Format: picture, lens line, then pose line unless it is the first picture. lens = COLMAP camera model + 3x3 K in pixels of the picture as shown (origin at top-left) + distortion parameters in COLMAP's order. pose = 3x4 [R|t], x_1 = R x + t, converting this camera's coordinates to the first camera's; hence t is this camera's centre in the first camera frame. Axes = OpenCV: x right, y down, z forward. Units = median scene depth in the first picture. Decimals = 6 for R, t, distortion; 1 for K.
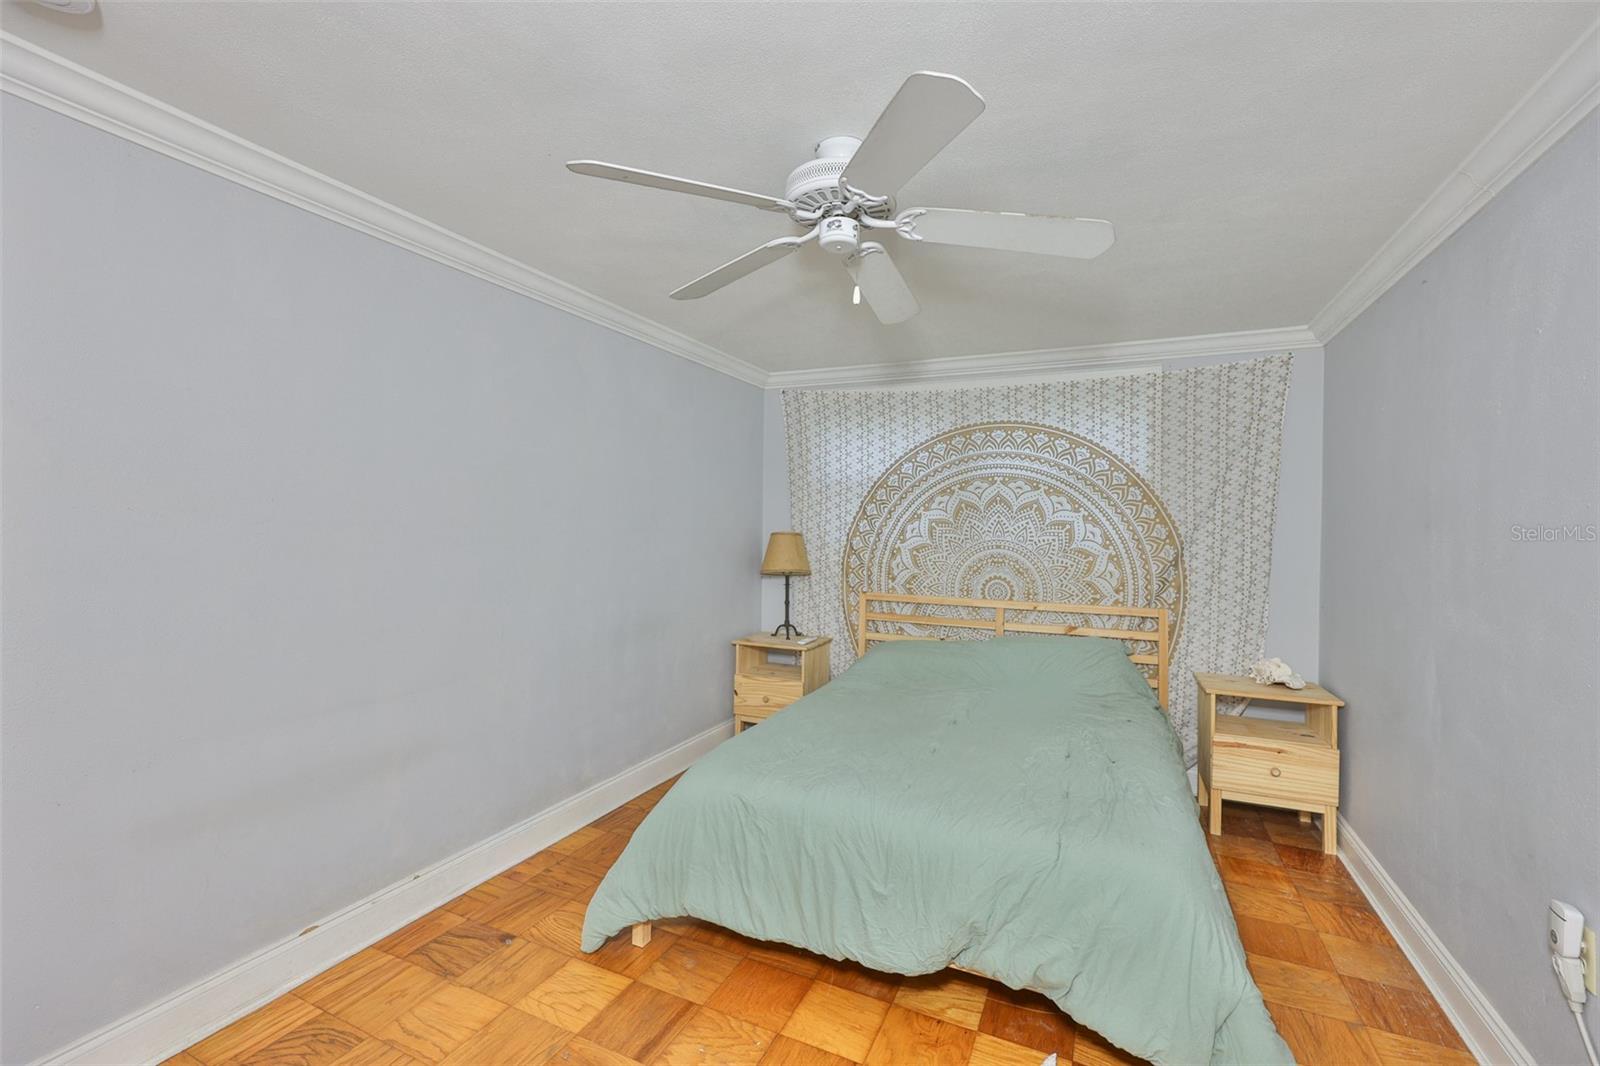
lens RADIAL K [[691.5, 0, 808.4], [0, 691.5, 527.6], [0, 0, 1]] dist [-0.002433, 0.000537]
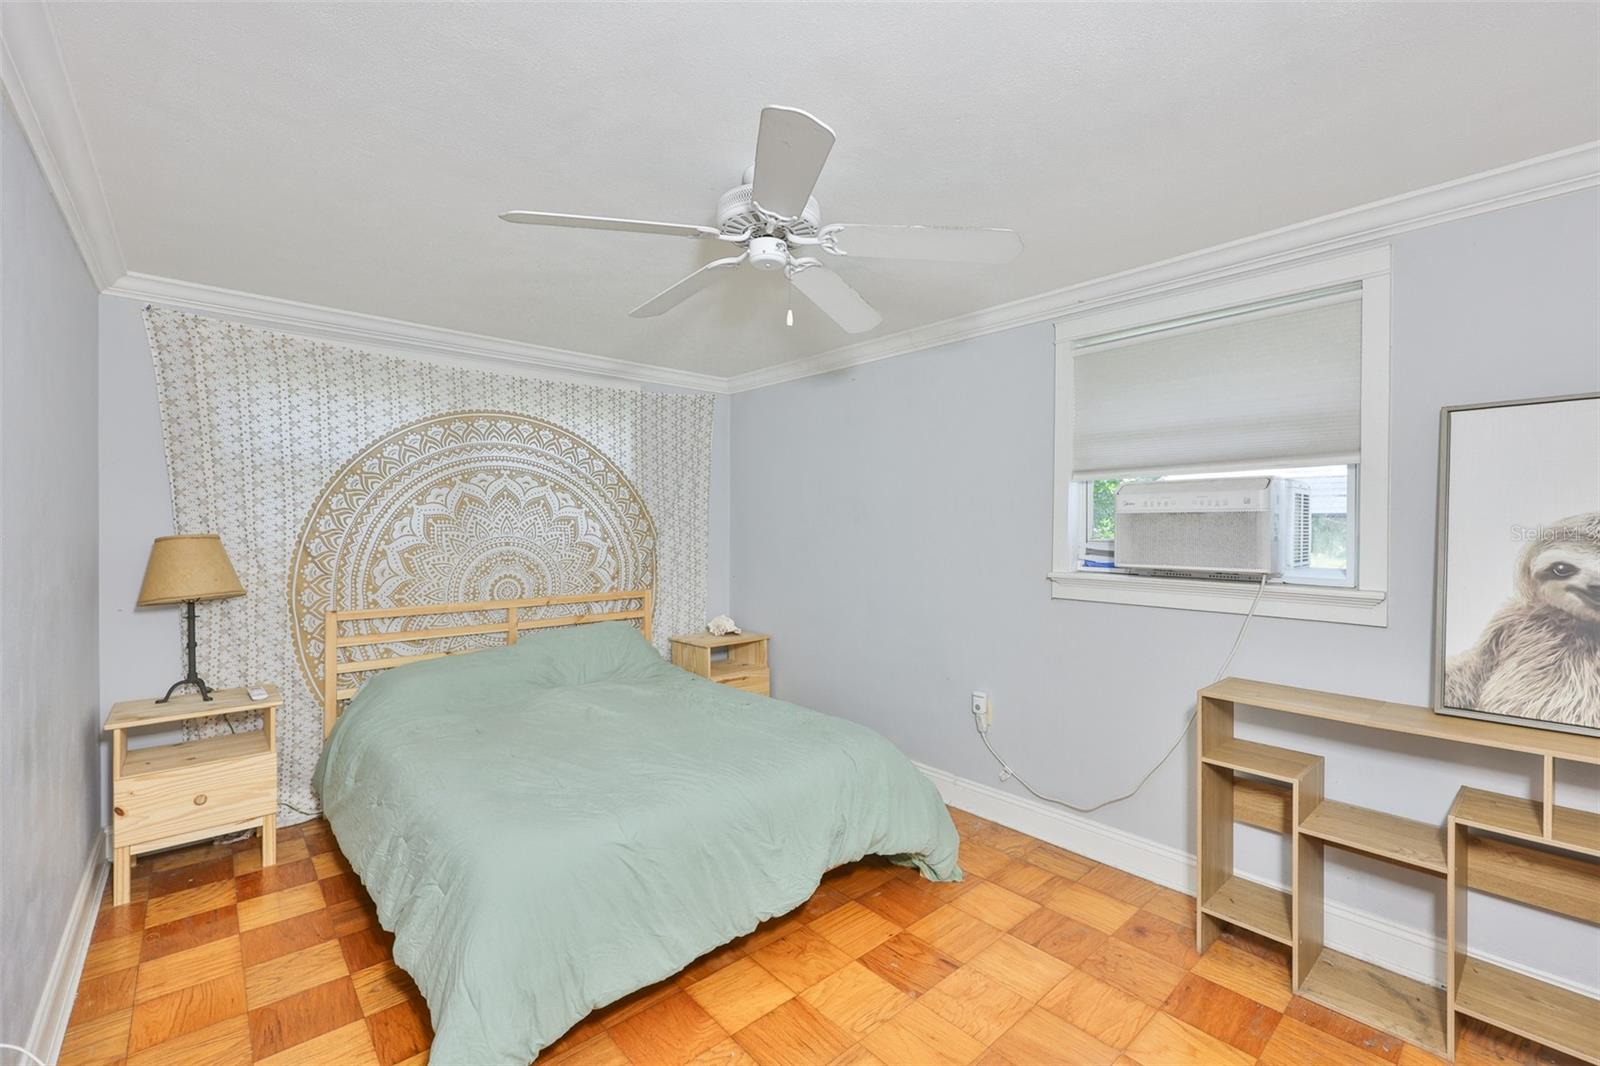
lens RADIAL K [[691.5, 0, 810.1], [0, 691.5, 530.4], [0, 0, 1]] dist [-0.002433, 0.000537]
pose [[0.380968, -0.021871, 0.924329, -0.441823], [0.006209, 0.999758, 0.021096, -0.008344], [-0.924567, -0.002298, 0.381012, 0.251827]]
